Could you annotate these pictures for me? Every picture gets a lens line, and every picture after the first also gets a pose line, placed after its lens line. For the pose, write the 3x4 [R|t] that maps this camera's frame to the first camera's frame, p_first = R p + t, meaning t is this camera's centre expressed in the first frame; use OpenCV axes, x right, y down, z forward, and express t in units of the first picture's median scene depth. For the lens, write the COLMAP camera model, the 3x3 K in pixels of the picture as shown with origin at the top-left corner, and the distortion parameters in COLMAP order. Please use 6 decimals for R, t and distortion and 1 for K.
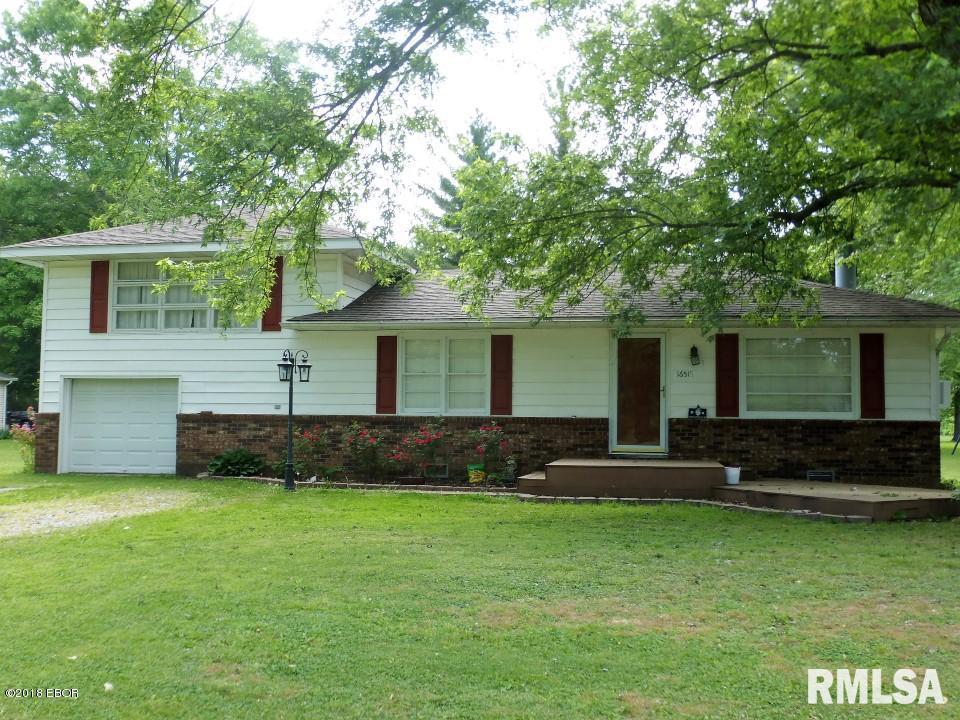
lens RADIAL K [[978.8, 0, 479.0], [0, 978.8, 356.6], [0, 0, 1]] dist [-0.041025, 0.000000]
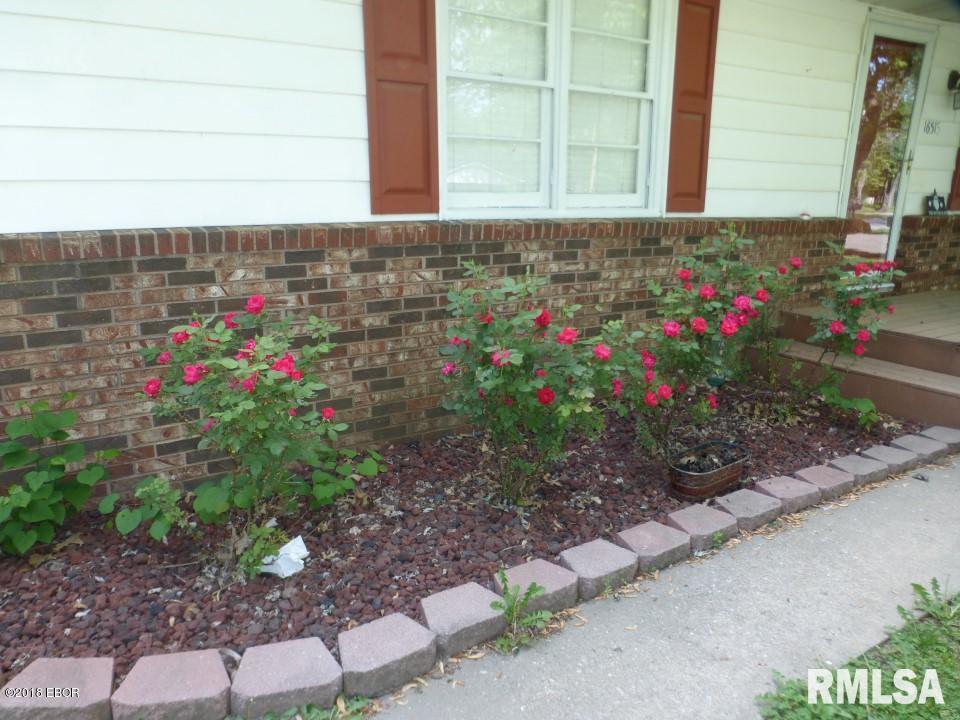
lens RADIAL K [[713.2, 0, 471.7], [0, 713.2, 374.8], [0, 0, 1]] dist [-0.033943, 0.036659]
pose [[0.725555, -0.173135, 0.666029, -0.248957], [-0.048230, 0.952661, 0.300185, 0.043713], [-0.686472, -0.249923, 0.682858, 0.914898]]
